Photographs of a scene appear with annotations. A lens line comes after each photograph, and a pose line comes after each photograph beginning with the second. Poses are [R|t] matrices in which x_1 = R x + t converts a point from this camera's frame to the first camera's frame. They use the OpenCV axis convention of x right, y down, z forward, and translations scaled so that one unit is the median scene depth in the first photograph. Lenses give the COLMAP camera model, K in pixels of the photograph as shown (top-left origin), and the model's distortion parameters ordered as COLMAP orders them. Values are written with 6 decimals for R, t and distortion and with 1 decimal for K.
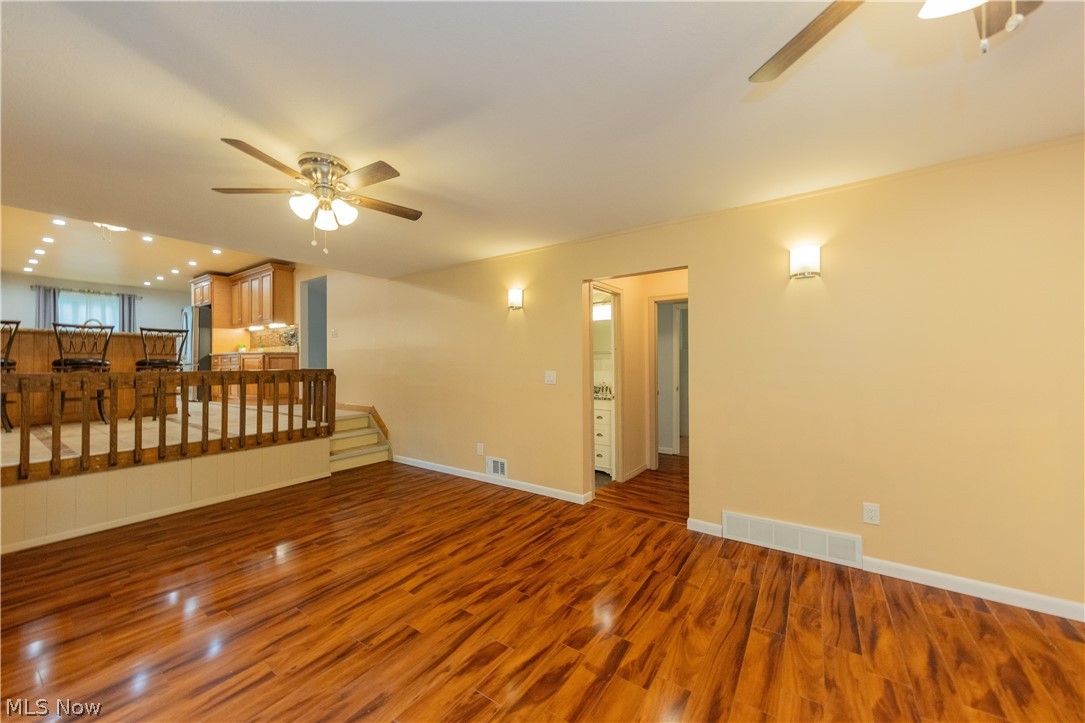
lens RADIAL K [[392.0, 0, 540.1], [0, 392.0, 357.3], [0, 0, 1]] dist [0.005023, -0.001118]
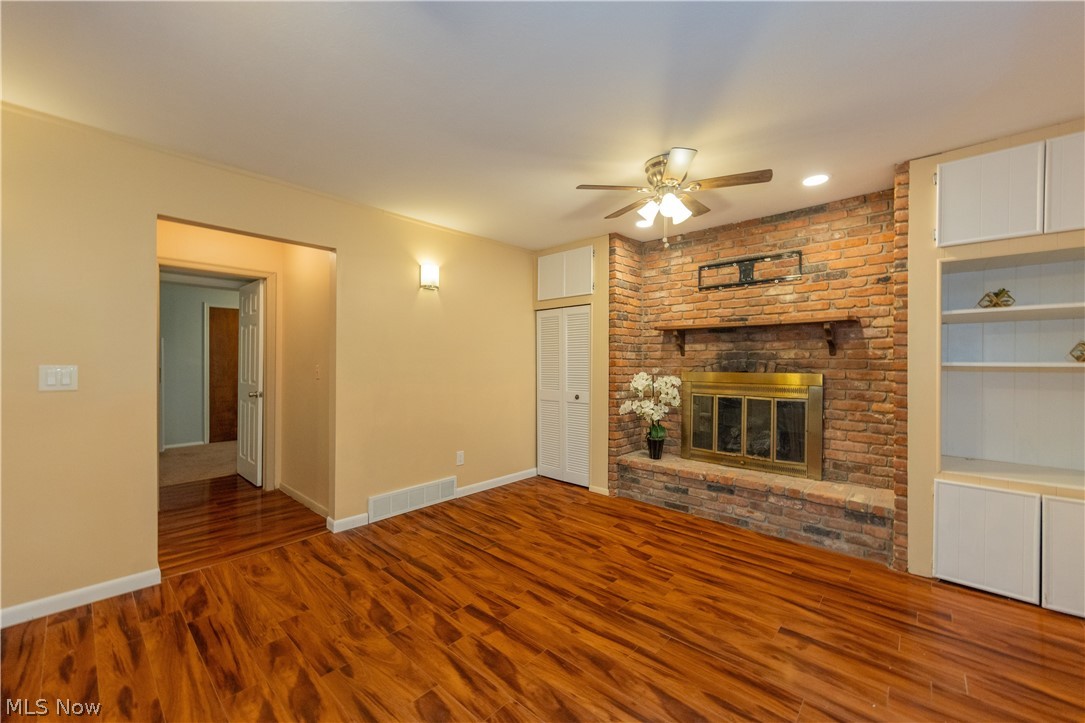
lens RADIAL K [[420.8, 0, 541.4], [0, 420.8, 363.4], [0, 0, 1]] dist [0.009637, -0.000537]
pose [[0.137724, -0.000798, 0.990470, -0.658758], [-0.018883, 0.999816, 0.003431, 0.028022], [-0.990291, -0.019176, 0.137683, 0.464953]]
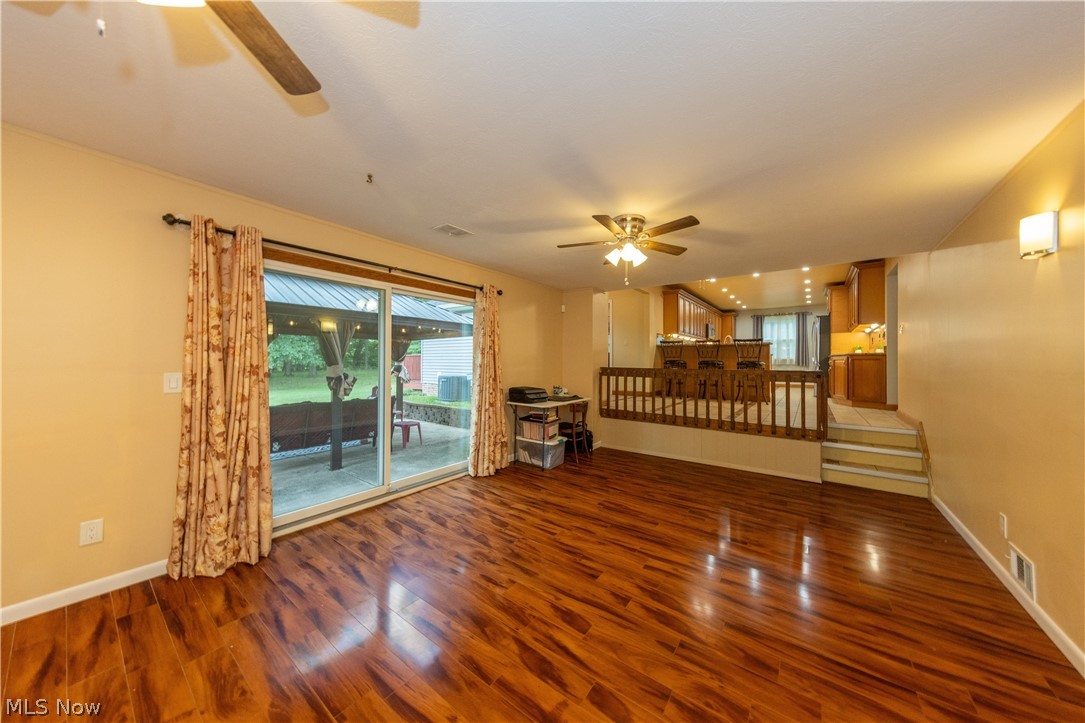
lens RADIAL K [[350.2, 0, 551.8], [0, 350.2, 363.0], [0, 0, 1]] dist [0.001298, 0.000121]
pose [[-0.015908, 0.005618, -0.999858, 0.606199], [0.006840, 0.999961, 0.005510, 0.000323], [0.999850, -0.006751, -0.015946, 0.655961]]
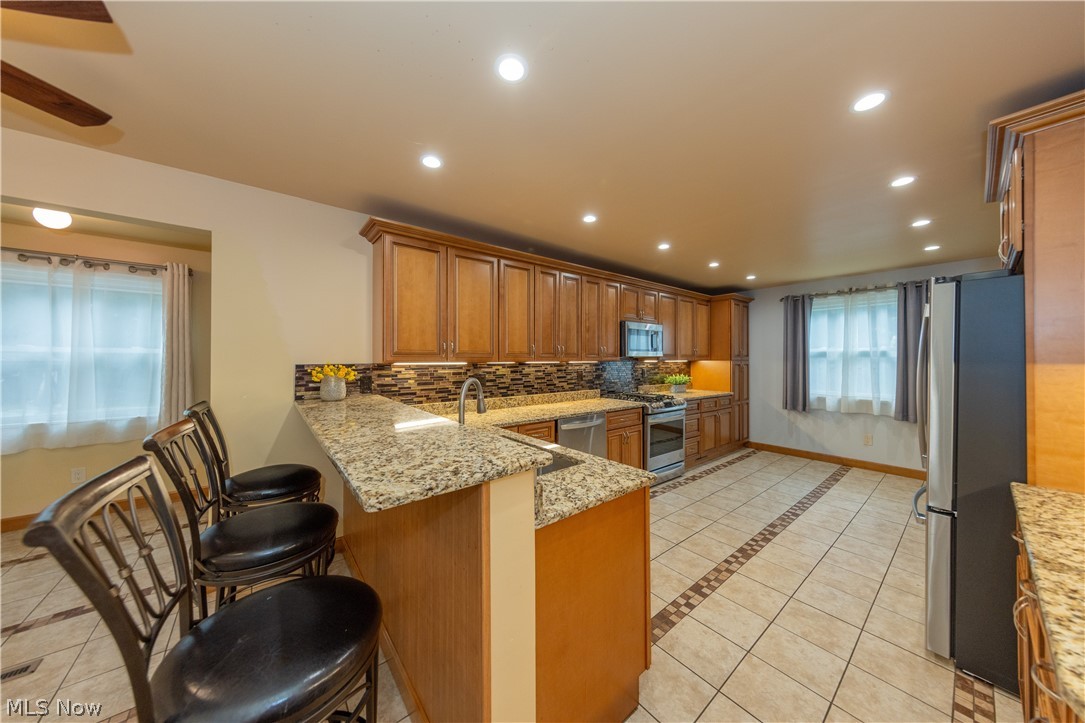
lens RADIAL K [[350.2, 0, 539.9], [0, 350.2, 355.9], [0, 0, 1]] dist [0.001298, 0.000121]
pose [[-0.283936, -0.001985, -0.958841, -1.821038], [0.012760, 0.999901, -0.005849, -0.258862], [0.958758, -0.013896, -0.283883, 2.561004]]
